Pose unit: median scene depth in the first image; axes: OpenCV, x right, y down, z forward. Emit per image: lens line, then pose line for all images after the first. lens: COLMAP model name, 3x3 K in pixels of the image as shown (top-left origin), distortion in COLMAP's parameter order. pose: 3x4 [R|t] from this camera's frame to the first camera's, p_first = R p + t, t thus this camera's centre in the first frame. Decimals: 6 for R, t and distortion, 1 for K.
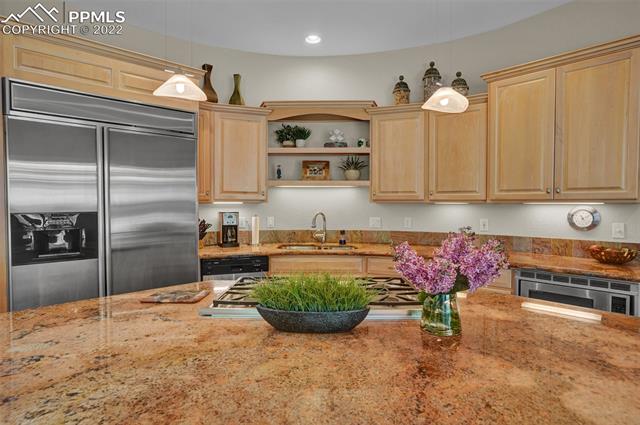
lens RADIAL K [[340.6, 0, 317.7], [0, 340.6, 212.6], [0, 0, 1]] dist [-0.046575, 0.034549]
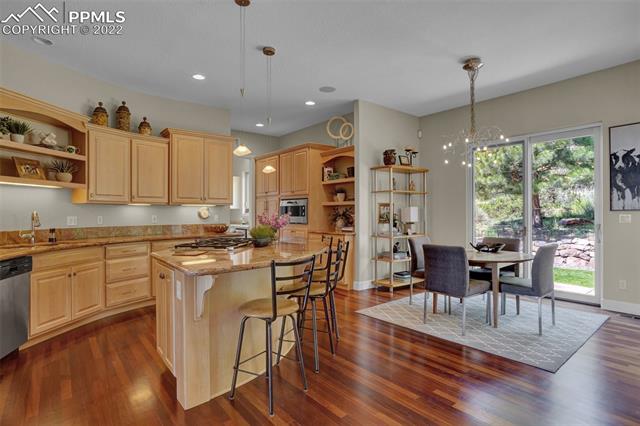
lens RADIAL K [[340.6, 0, 317.7], [0, 340.6, 213.1], [0, 0, 1]] dist [-0.046575, 0.034549]
pose [[0.108800, -0.001571, 0.994062, -0.914805], [0.027757, 0.999614, -0.001459, 0.029682], [-0.993676, 0.027751, 0.108801, 0.077906]]
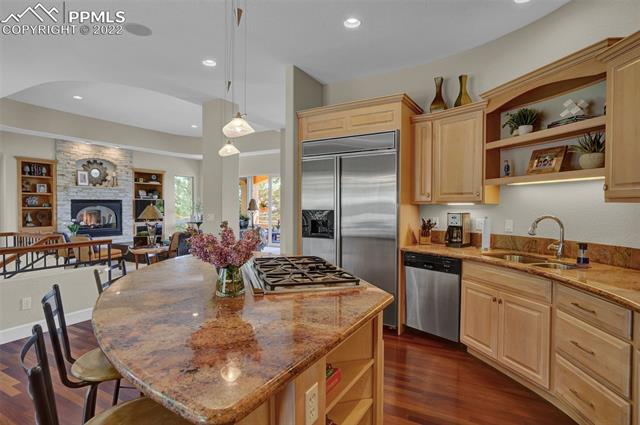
lens RADIAL K [[340.6, 0, 317.7], [0, 340.6, 212.6], [0, 0, 1]] dist [-0.046575, 0.034549]
pose [[0.283885, 0.017806, -0.958693, 0.598621], [-0.022180, 0.999682, 0.012000, -0.005833], [0.958602, 0.017857, 0.284189, 0.311998]]
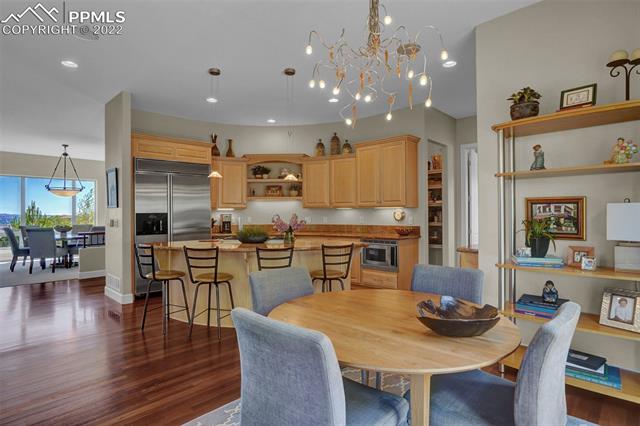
lens RADIAL K [[340.6, 0, 317.7], [0, 340.6, 213.1], [0, 0, 1]] dist [-0.046575, 0.034549]
pose [[0.999685, -0.007178, 0.024050, 0.190431], [0.007767, 0.999670, -0.024492, 0.040715], [-0.023866, 0.024671, 0.999411, -0.846941]]
